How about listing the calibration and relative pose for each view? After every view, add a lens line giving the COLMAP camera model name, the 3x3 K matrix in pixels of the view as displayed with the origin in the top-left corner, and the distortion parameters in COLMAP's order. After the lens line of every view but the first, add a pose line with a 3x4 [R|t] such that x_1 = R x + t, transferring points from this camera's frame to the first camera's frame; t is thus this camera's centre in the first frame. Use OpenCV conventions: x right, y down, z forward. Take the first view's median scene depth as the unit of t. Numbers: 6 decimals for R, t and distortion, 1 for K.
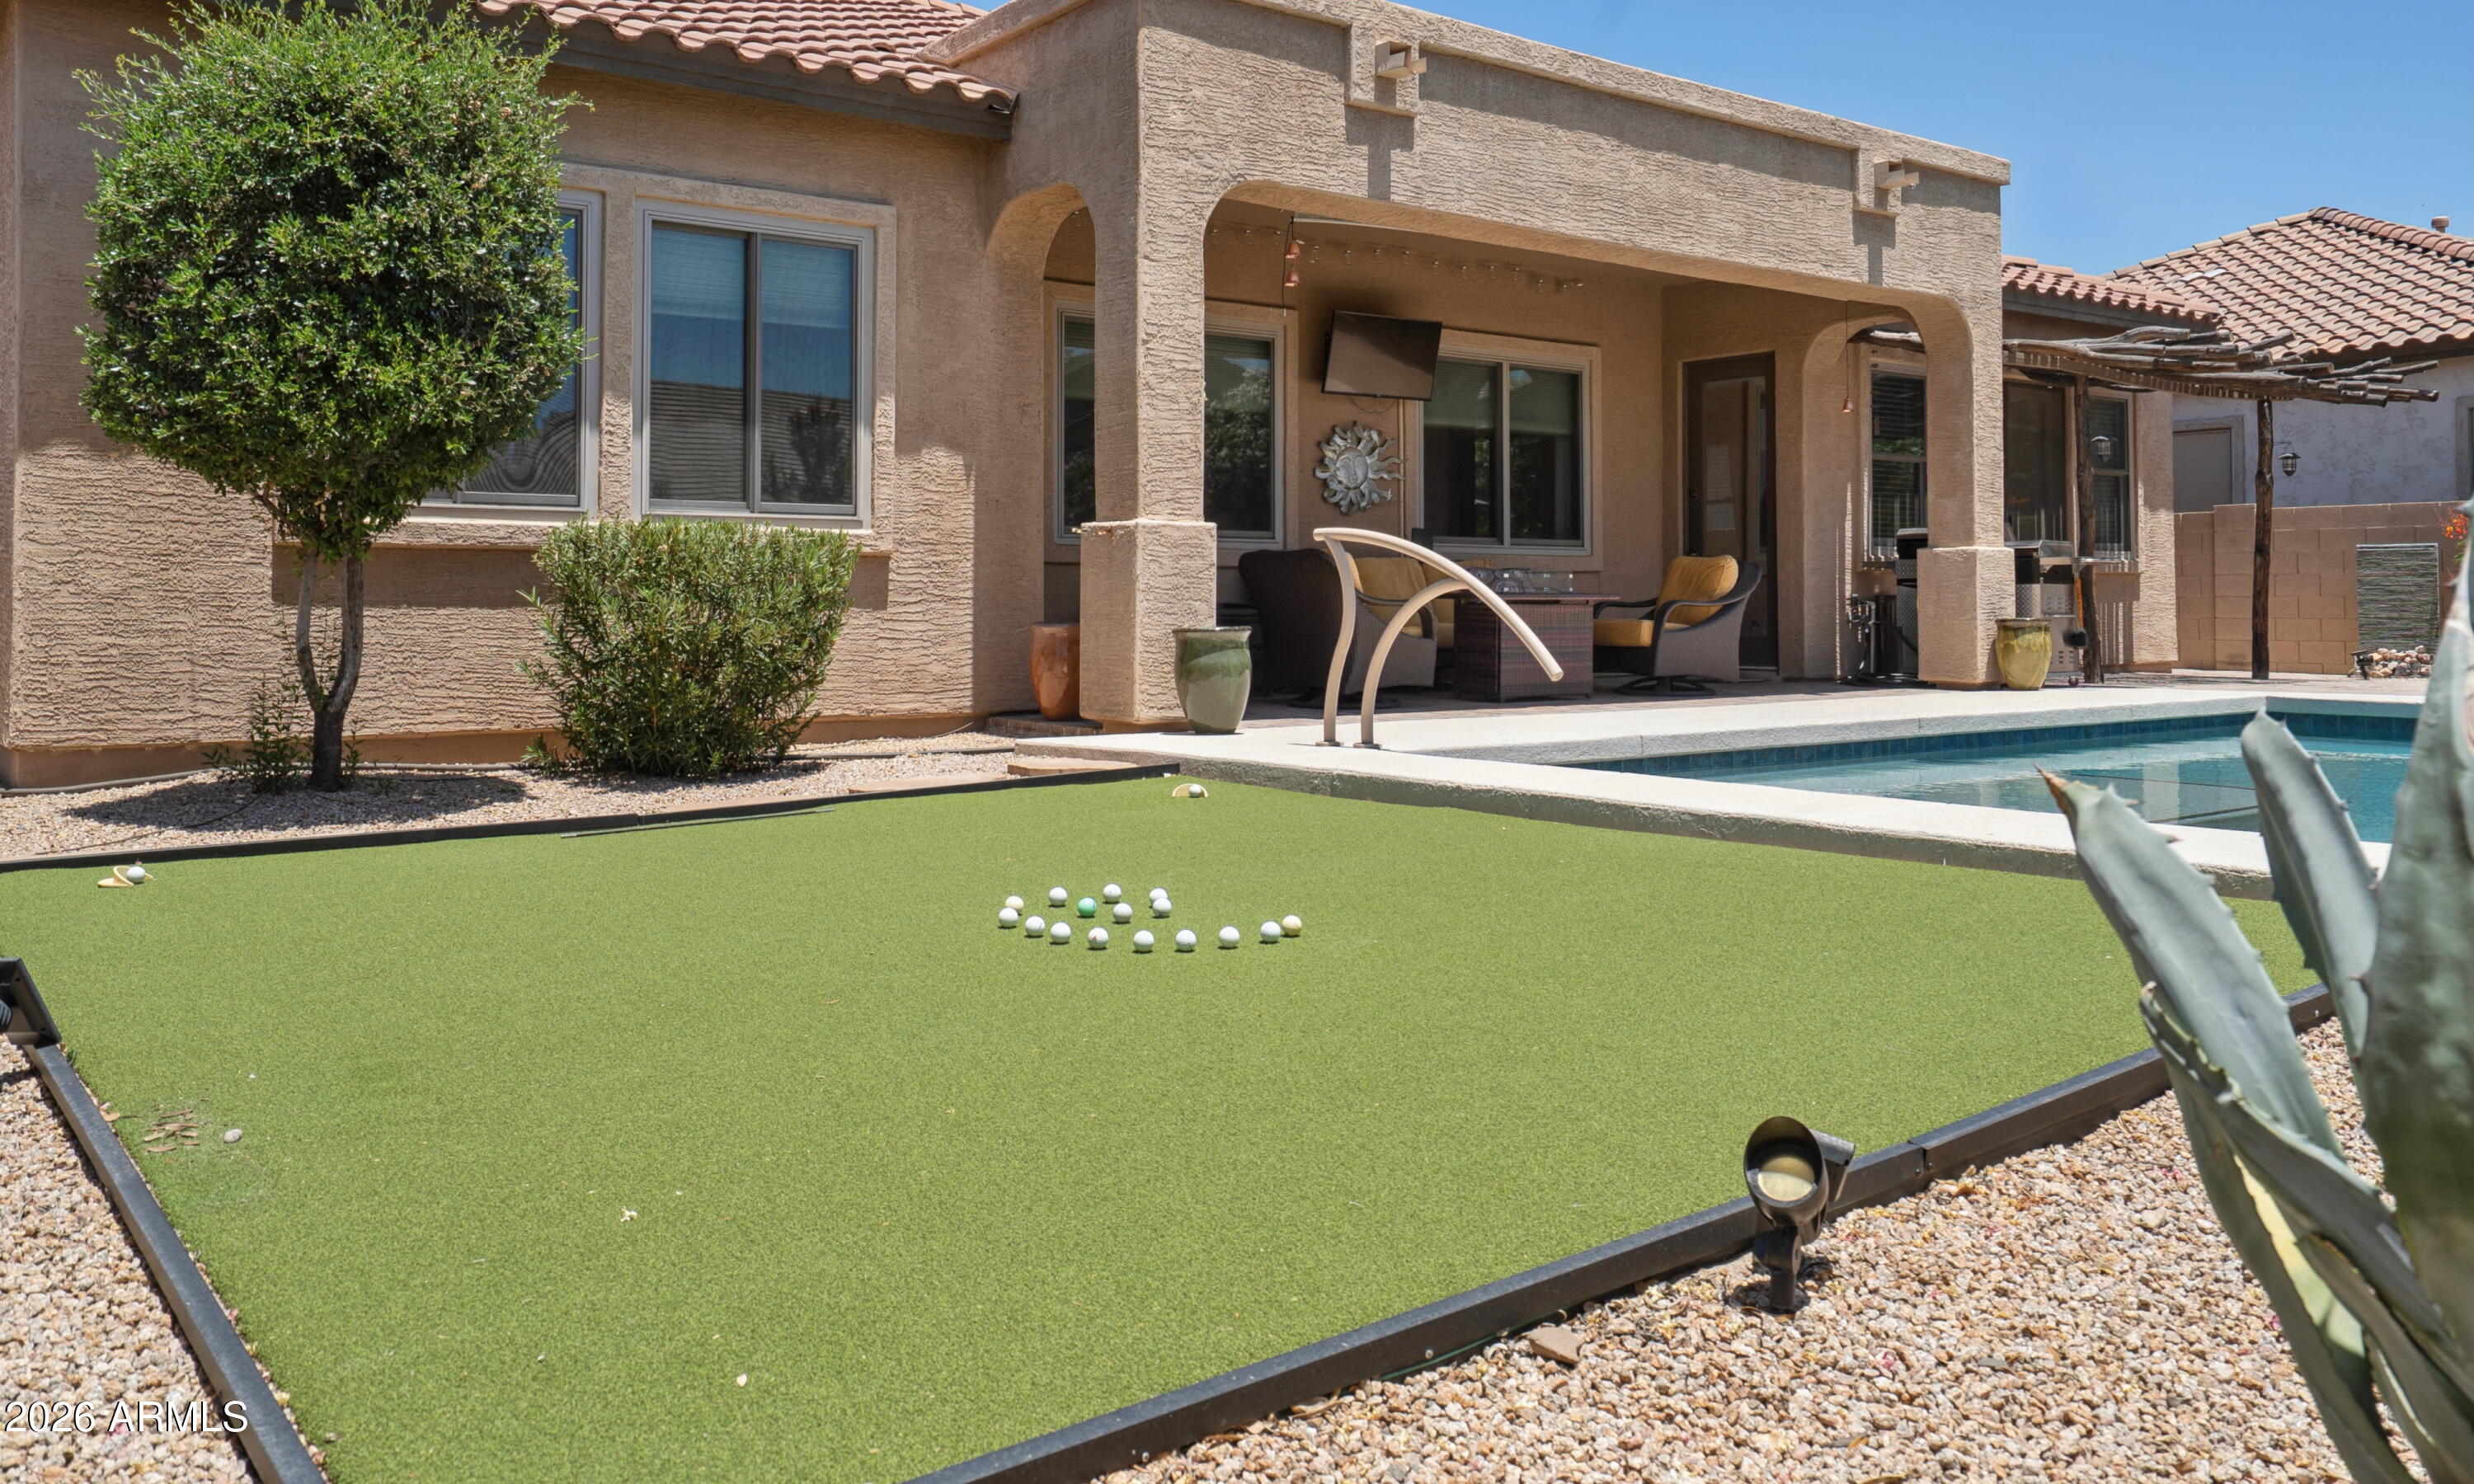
lens RADIAL K [[1911.9, 0, 1236.5], [0, 1911.9, 527.9], [0, 0, 1]] dist [-0.009314, 0.026888]
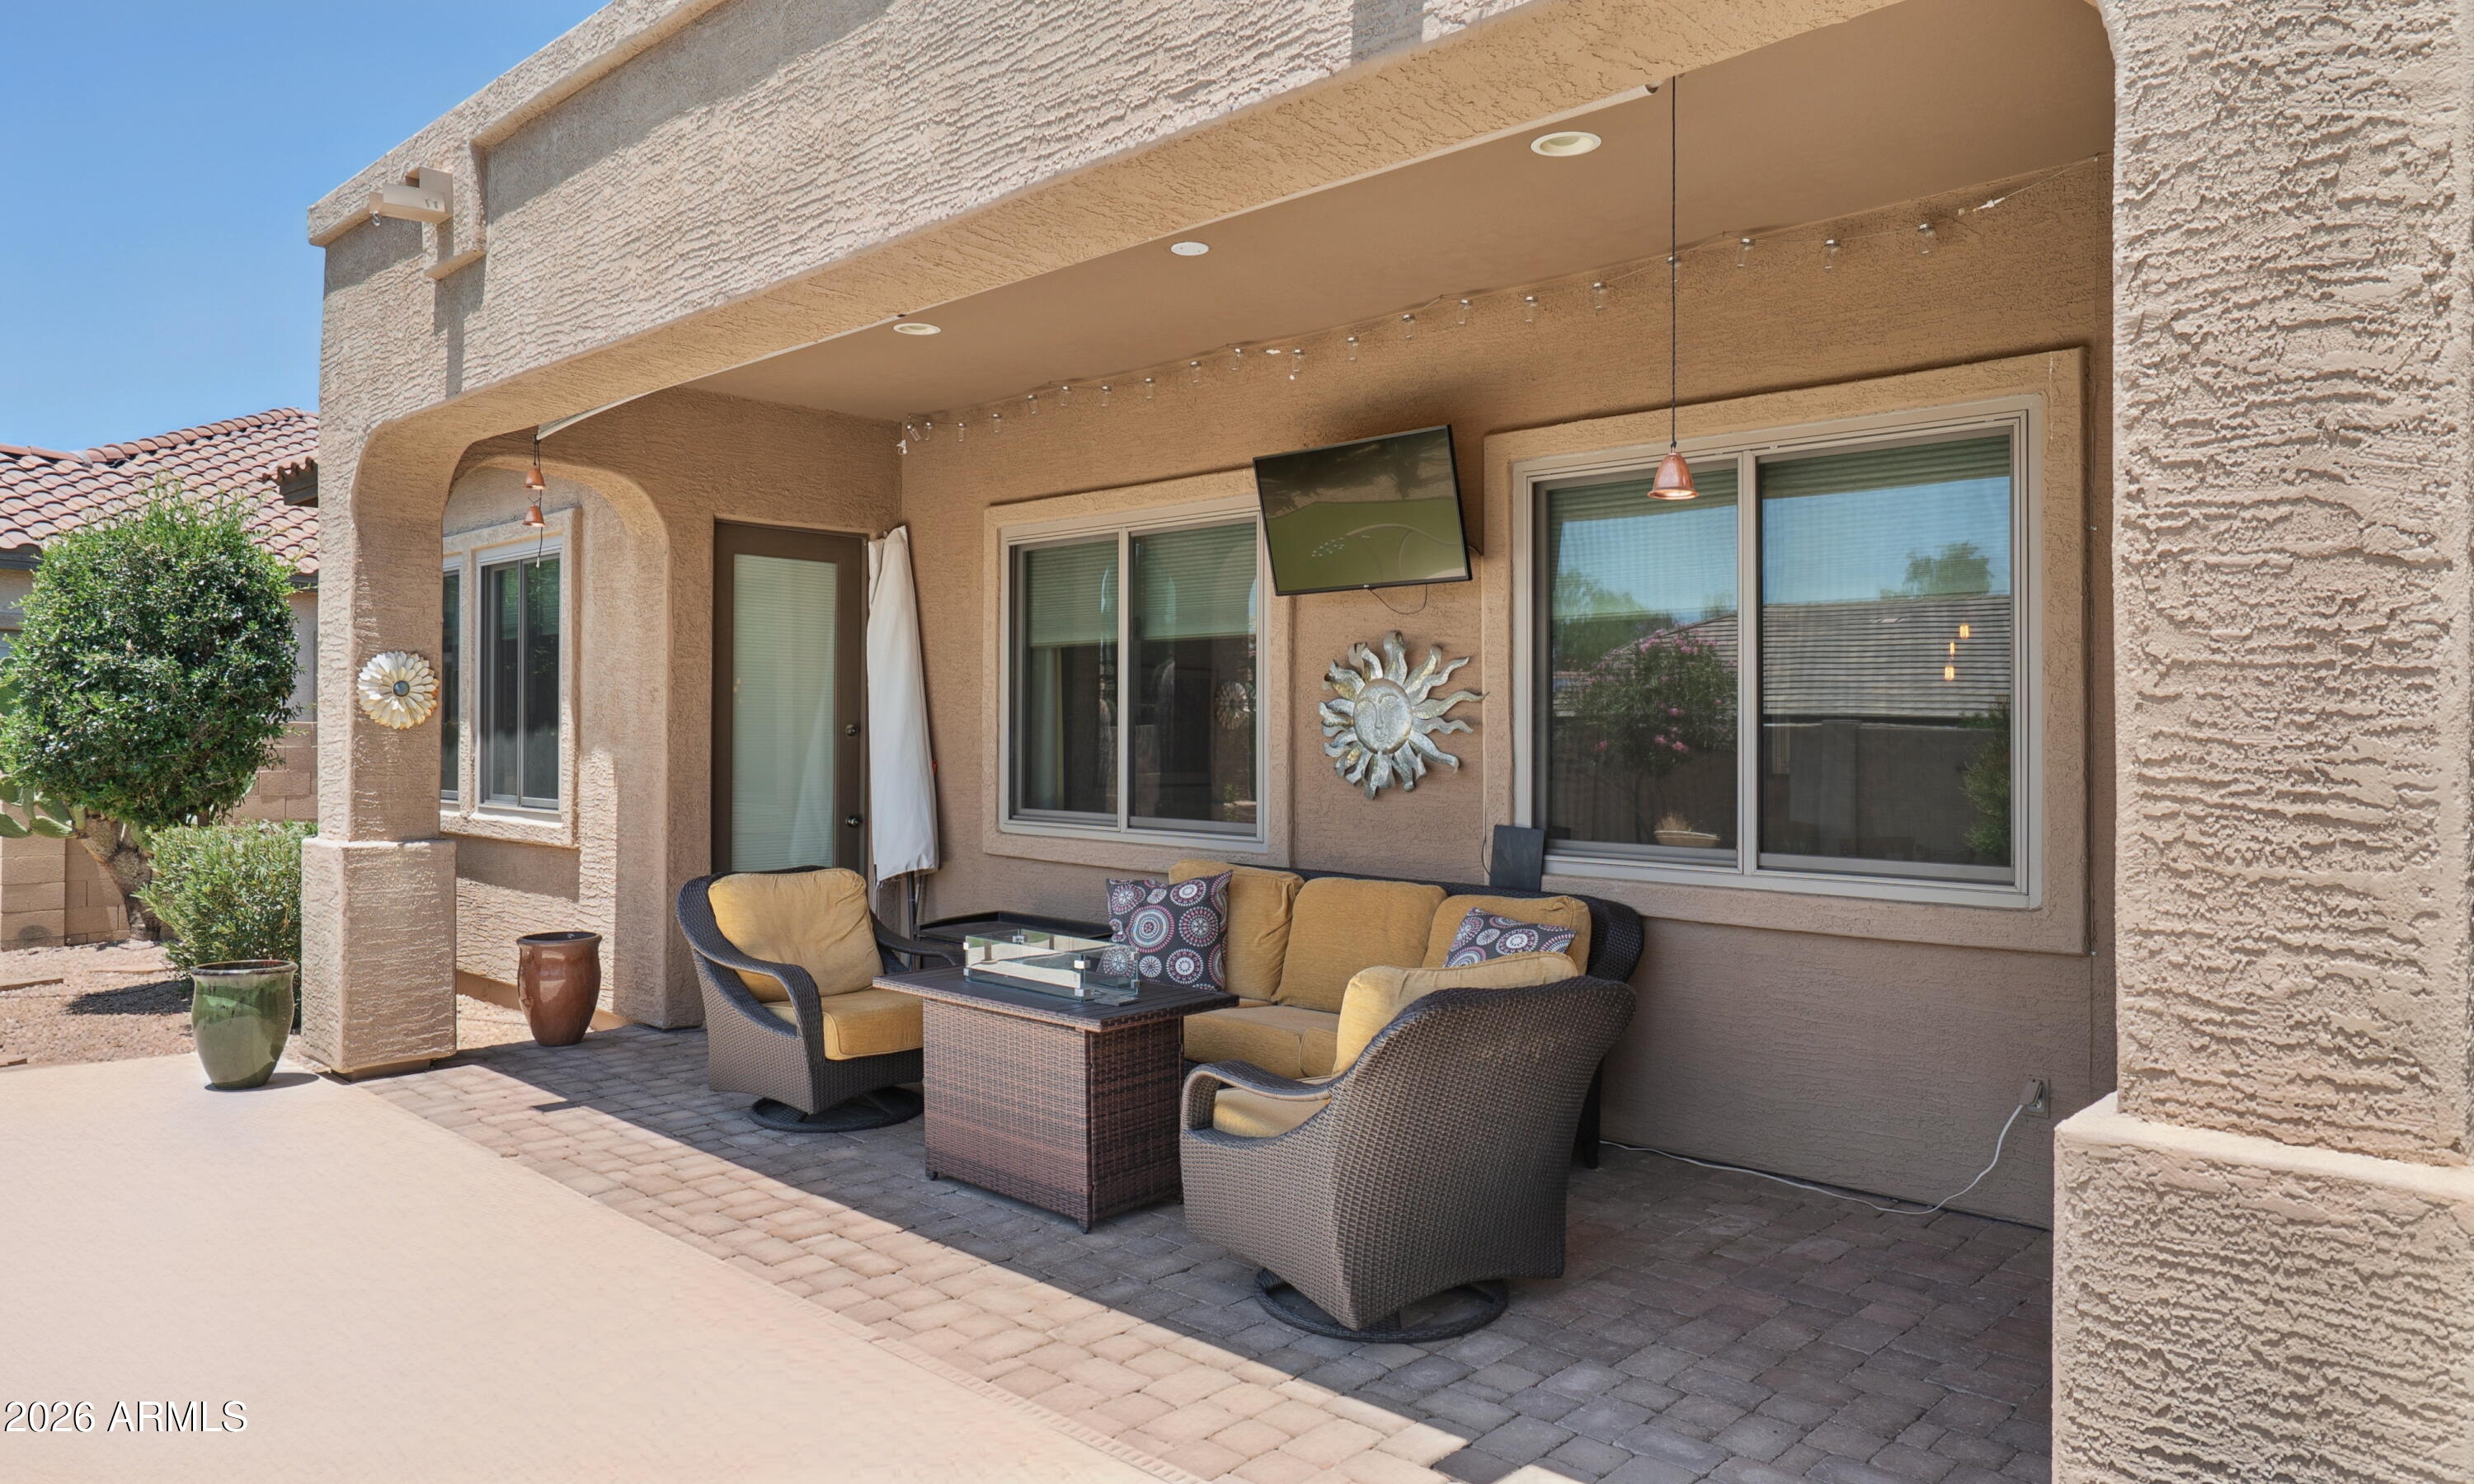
lens RADIAL K [[1576.0, 0, 1228.9], [0, 1576.0, 716.1], [0, 0, 1]] dist [-0.004360, 0.003618]
pose [[0.156333, -0.009181, -0.987662, 0.683930], [0.030290, 0.999531, -0.004497, -0.040924], [0.987240, -0.029213, 0.156538, 1.168766]]
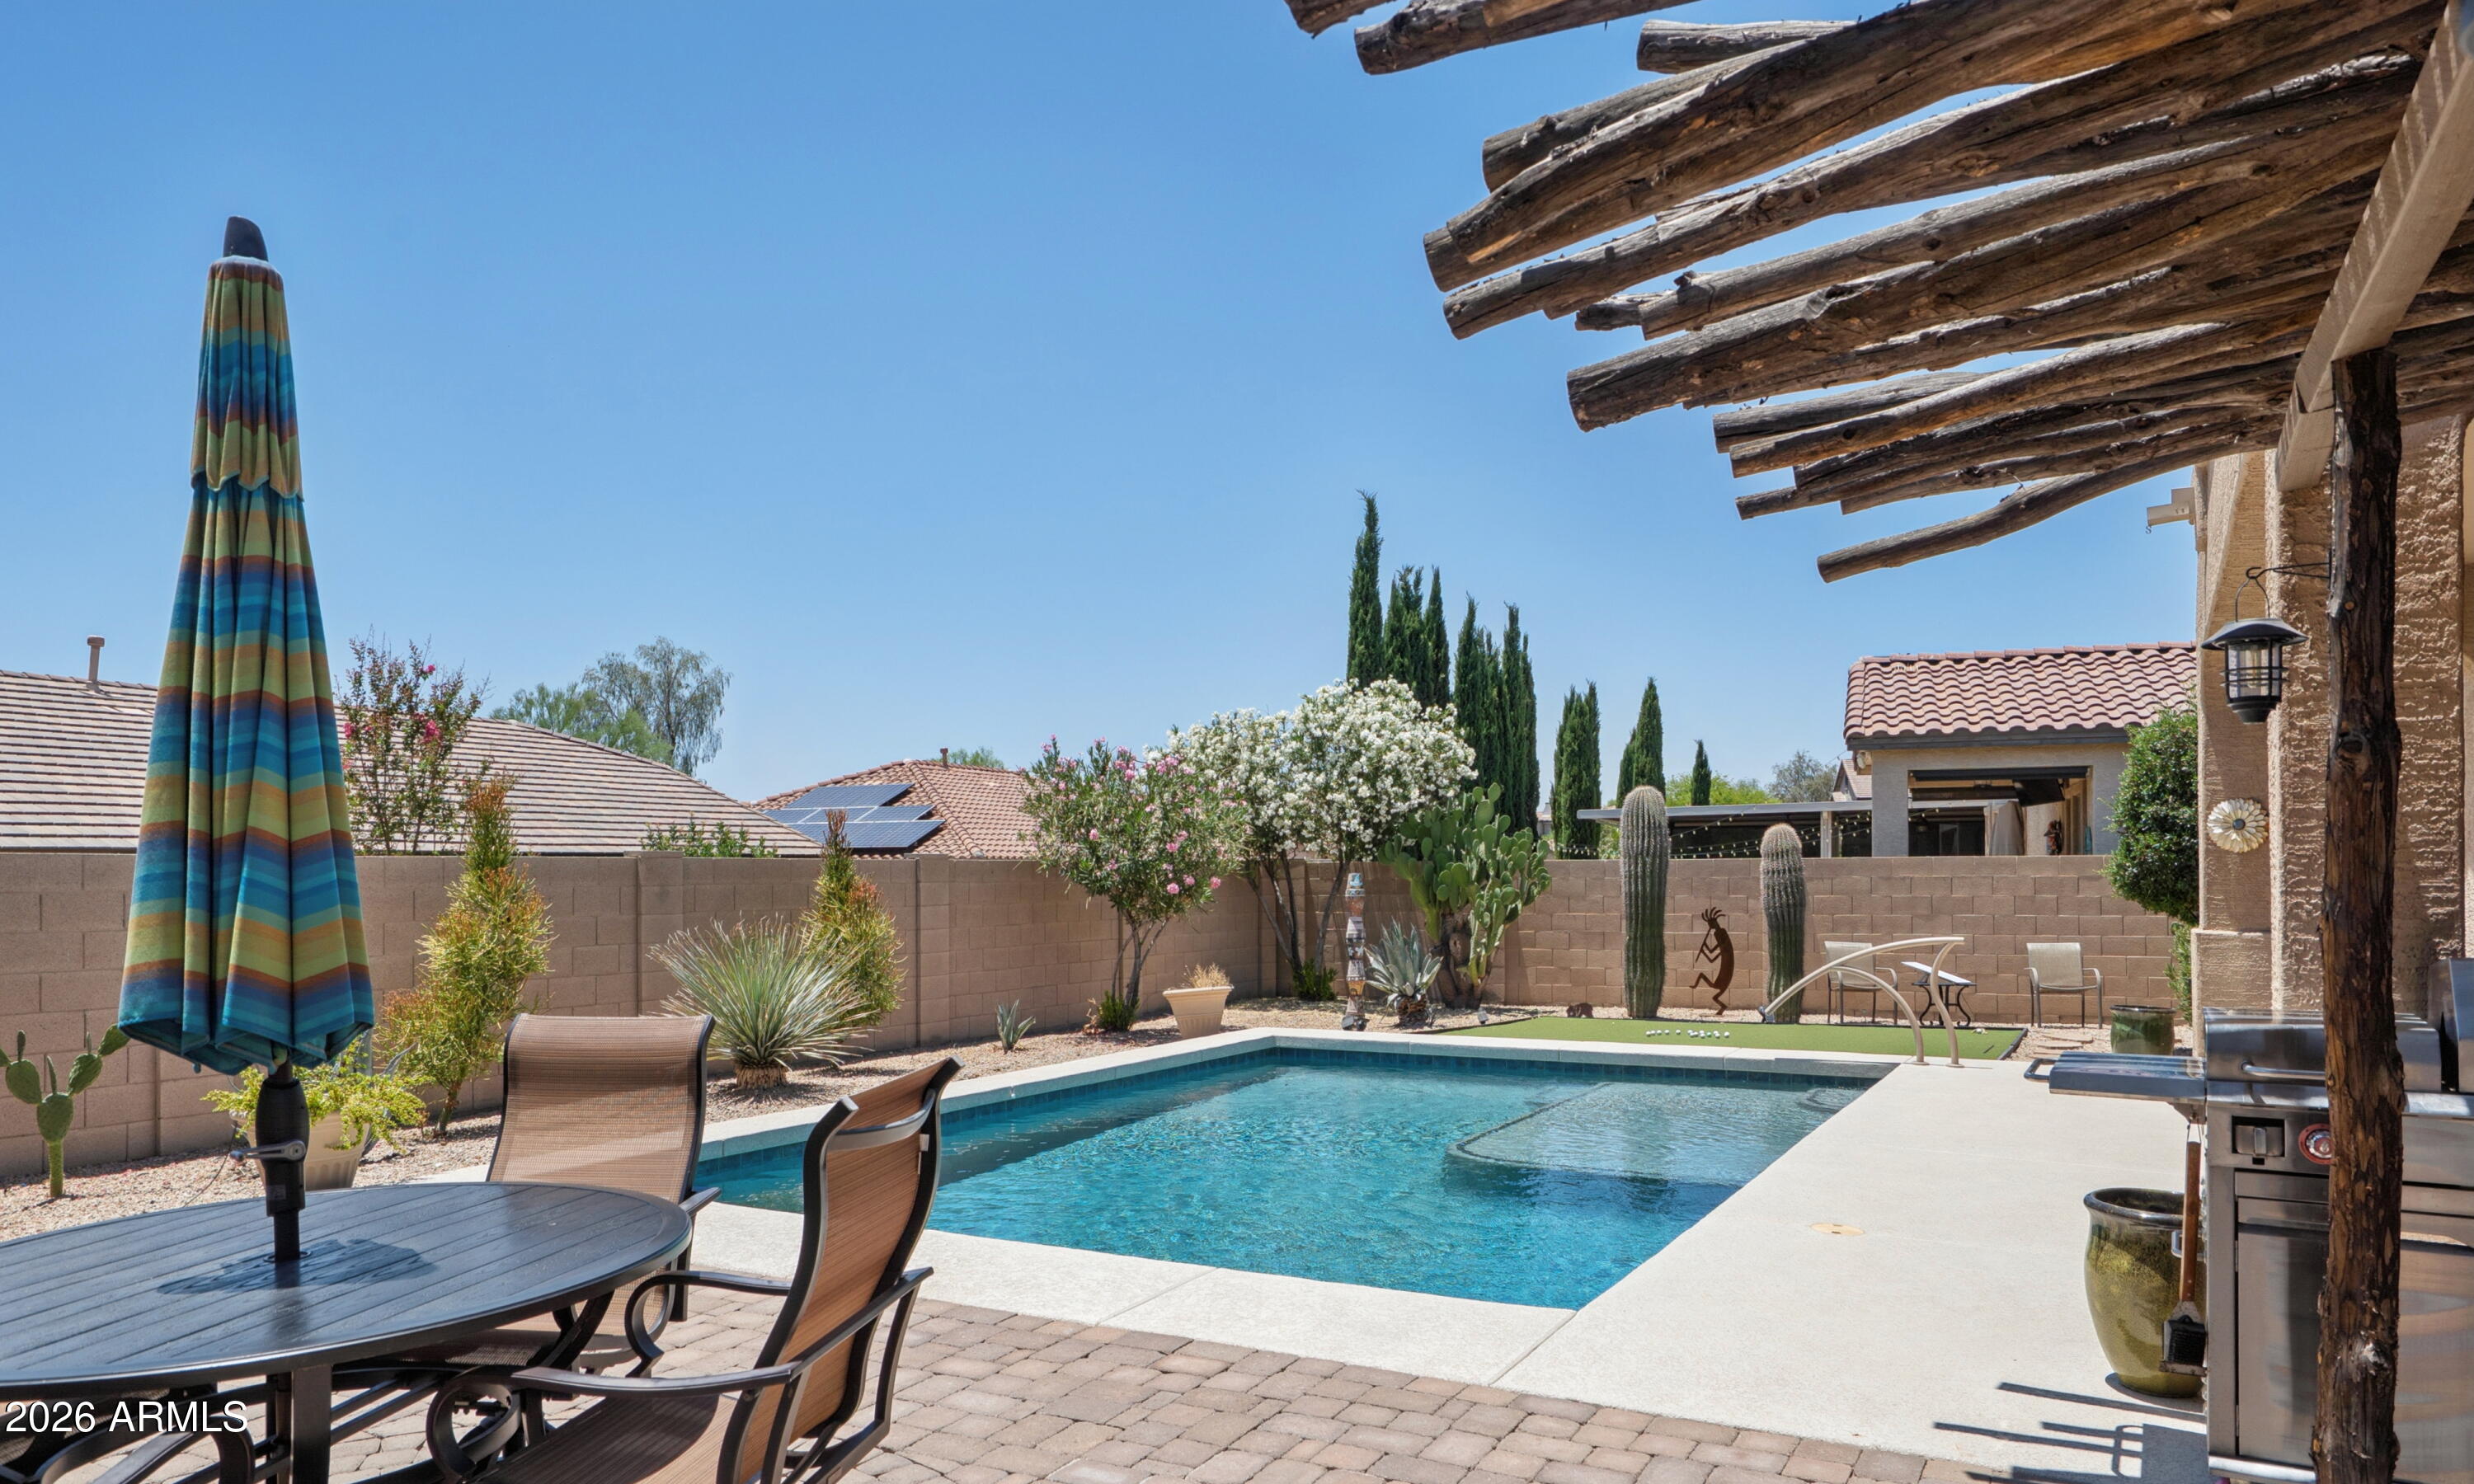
lens RADIAL K [[1674.4, 0, 1225.0], [0, 1674.4, 864.2], [0, 0, 1]] dist [-0.006932, 0.004313]
pose [[-0.919105, 0.000761, -0.394012, 0.931859], [0.017791, 0.999058, -0.039572, -0.013207], [0.393611, -0.043381, -0.918253, 1.610858]]
